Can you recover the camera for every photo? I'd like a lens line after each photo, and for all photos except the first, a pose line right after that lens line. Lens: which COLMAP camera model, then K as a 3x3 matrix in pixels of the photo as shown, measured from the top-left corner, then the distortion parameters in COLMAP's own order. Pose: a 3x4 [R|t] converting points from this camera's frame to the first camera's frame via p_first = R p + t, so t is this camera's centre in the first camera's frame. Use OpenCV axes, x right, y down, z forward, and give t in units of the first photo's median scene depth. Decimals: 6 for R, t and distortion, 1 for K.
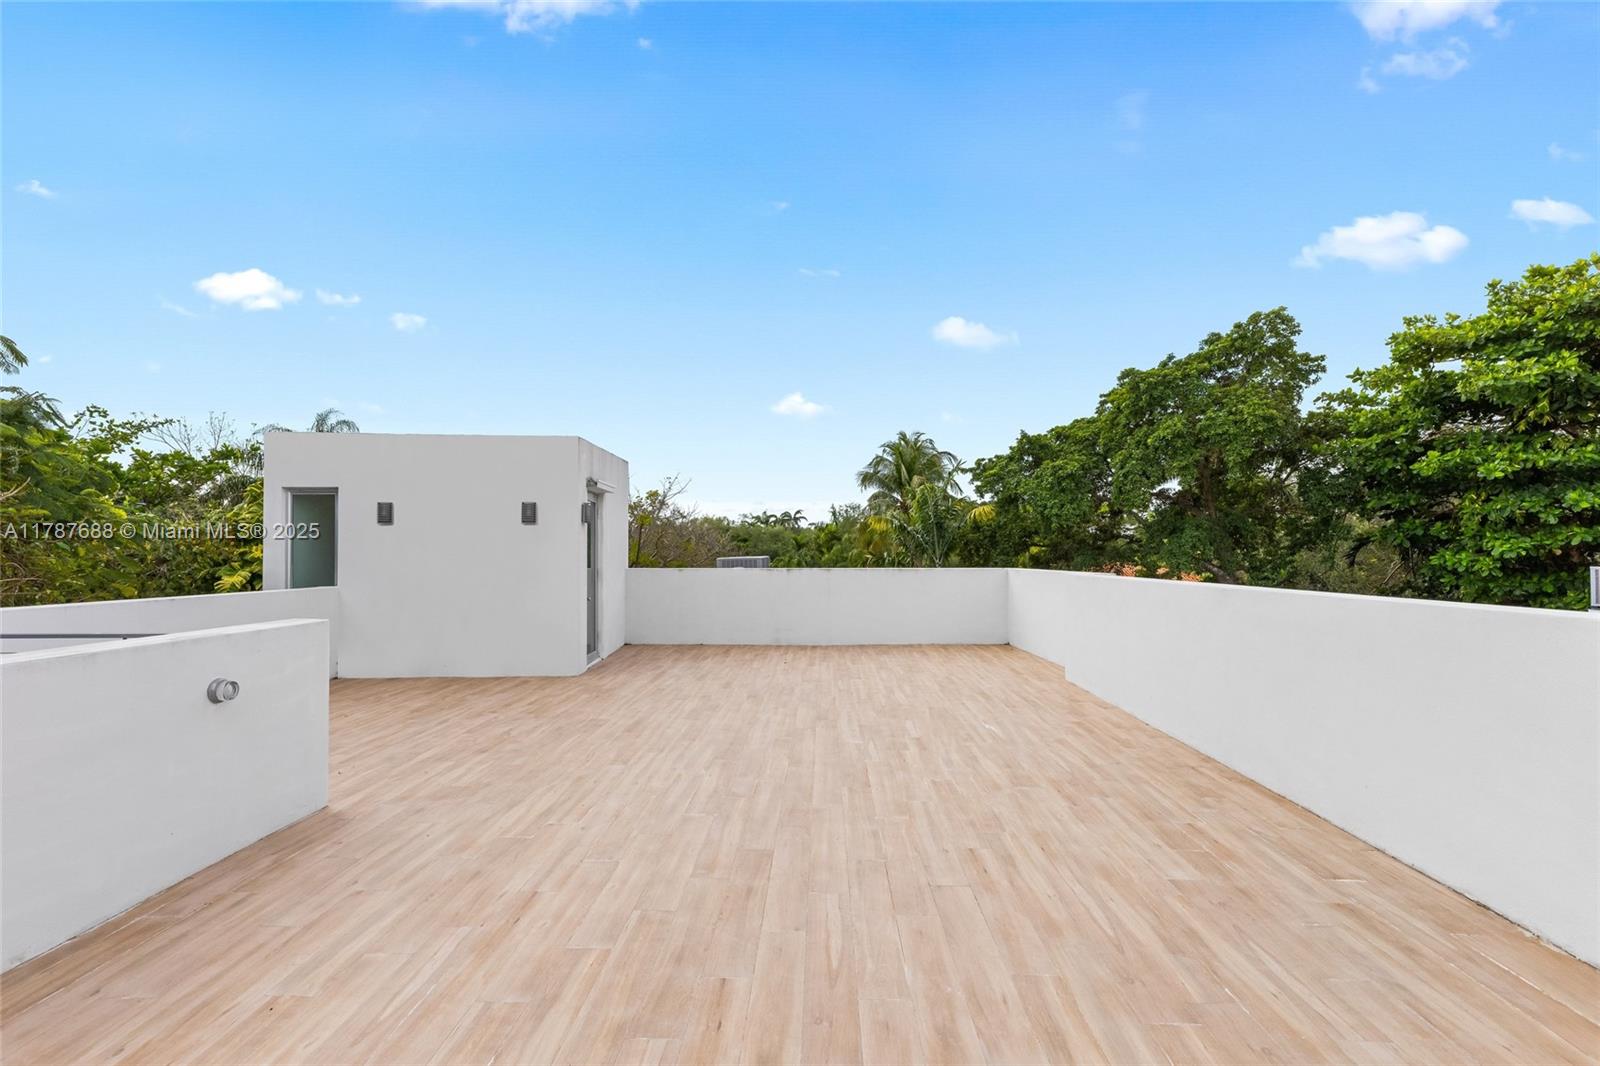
lens RADIAL K [[742.2, 0, 780.6], [0, 742.2, 535.8], [0, 0, 1]] dist [-0.002857, -0.000116]
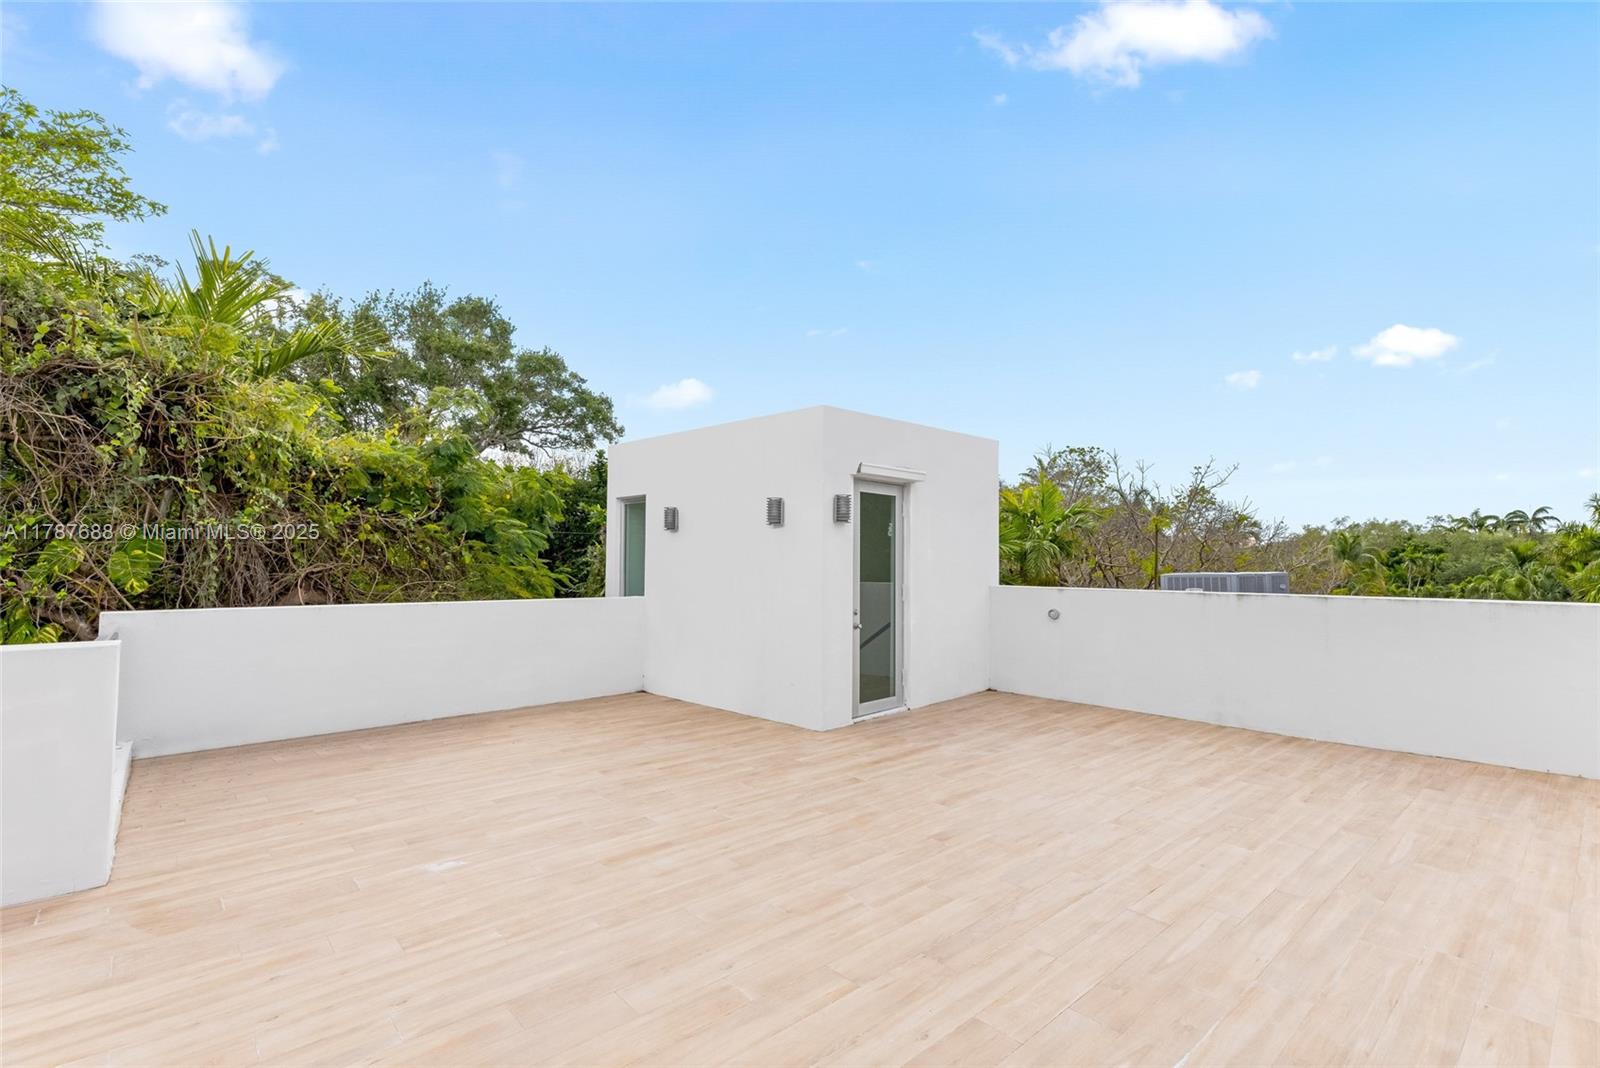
lens RADIAL K [[722.4, 0, 808.3], [0, 722.4, 538.4], [0, 0, 1]] dist [0.005452, 0.000300]
pose [[0.707796, -0.018189, -0.706183, 0.395890], [0.008080, 0.999812, -0.017654, 0.018901], [0.706371, 0.006790, 0.707809, 0.860052]]
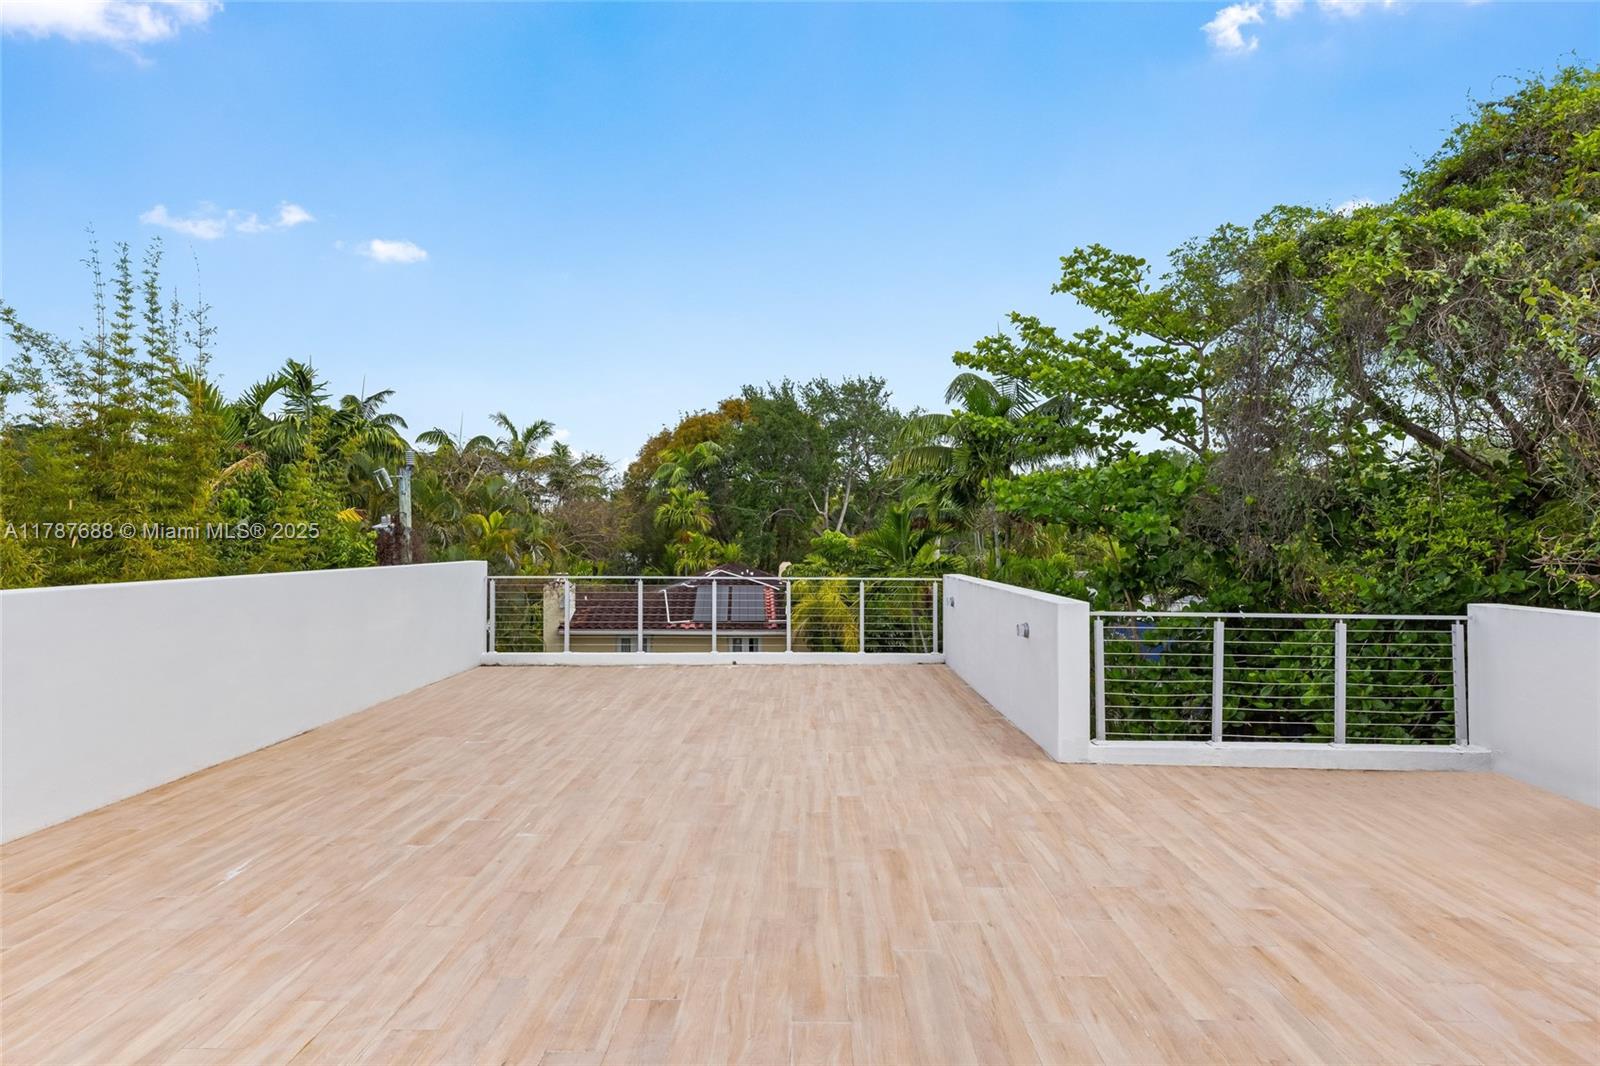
lens RADIAL K [[930.2, 0, 811.1], [0, 930.2, 534.9], [0, 0, 1]] dist [0.011802, 0.000526]
pose [[-0.998714, -0.000760, -0.050699, -0.127617], [0.000590, 0.999646, -0.026611, 0.039626], [0.050701, -0.026606, -0.998359, 2.137605]]
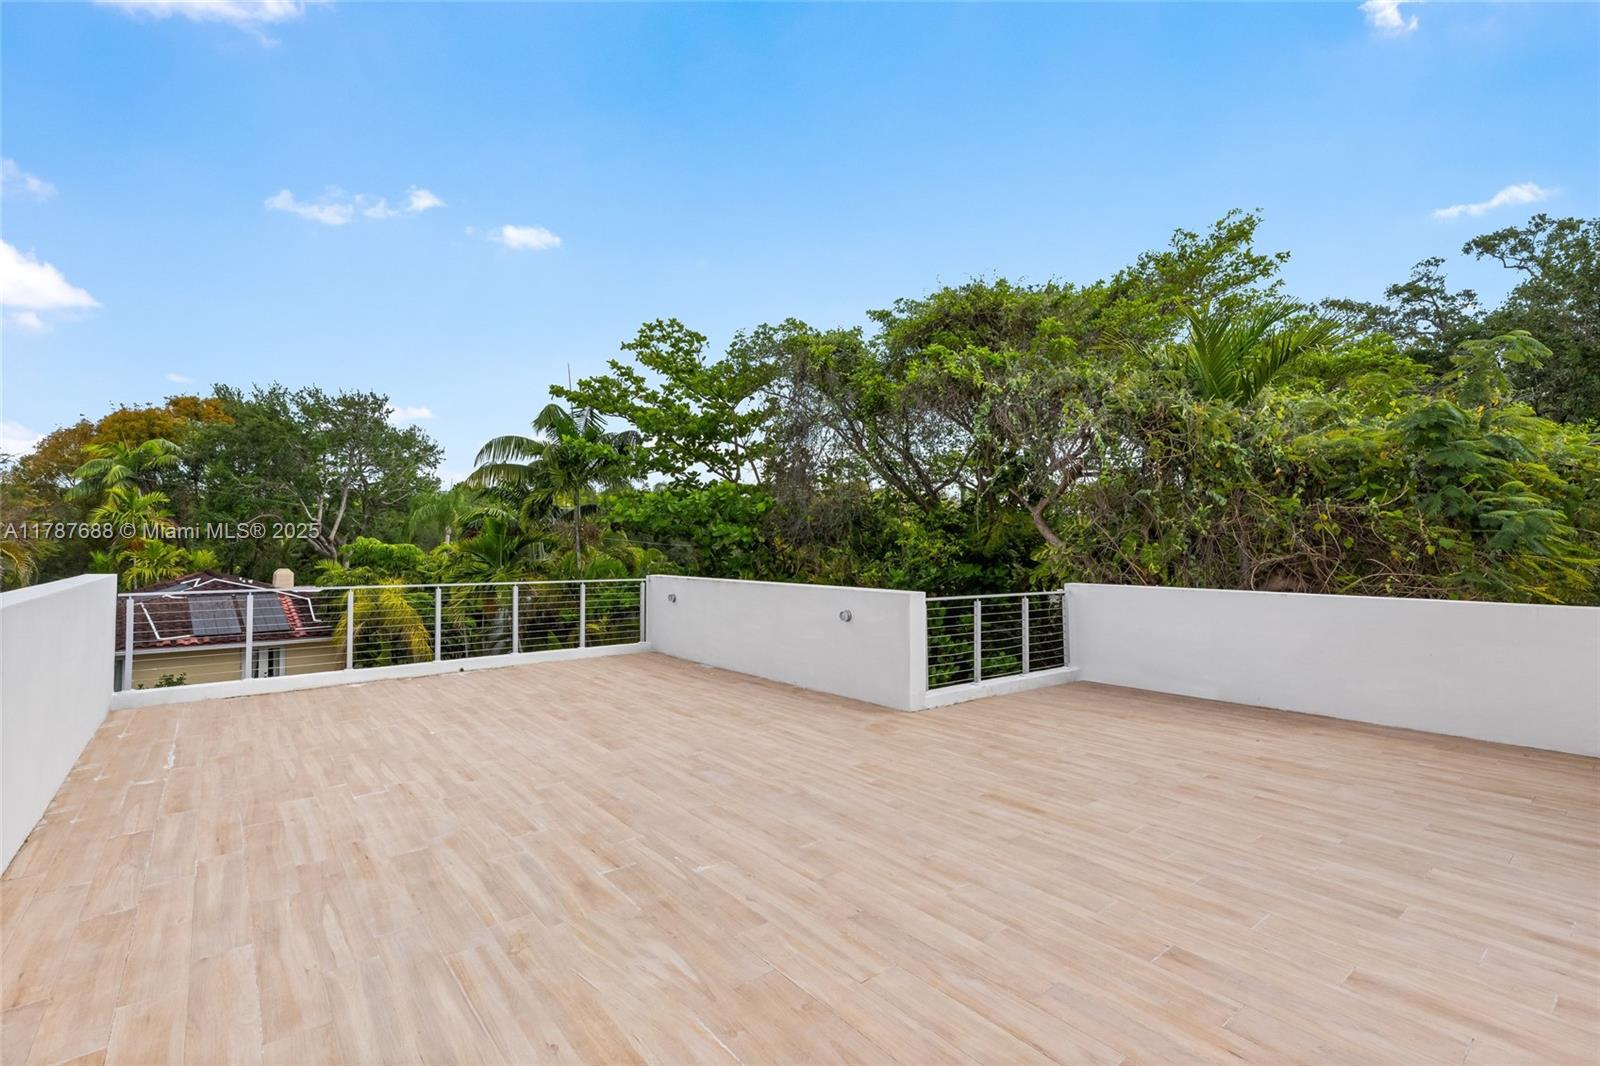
lens RADIAL K [[722.4, 0, 808.3], [0, 722.4, 537.4], [0, 0, 1]] dist [0.005452, 0.000300]
pose [[-0.735658, -0.008131, -0.677305, 0.508457], [0.014461, 0.999511, -0.027707, 0.030247], [0.677199, -0.030178, -0.735181, 1.736643]]
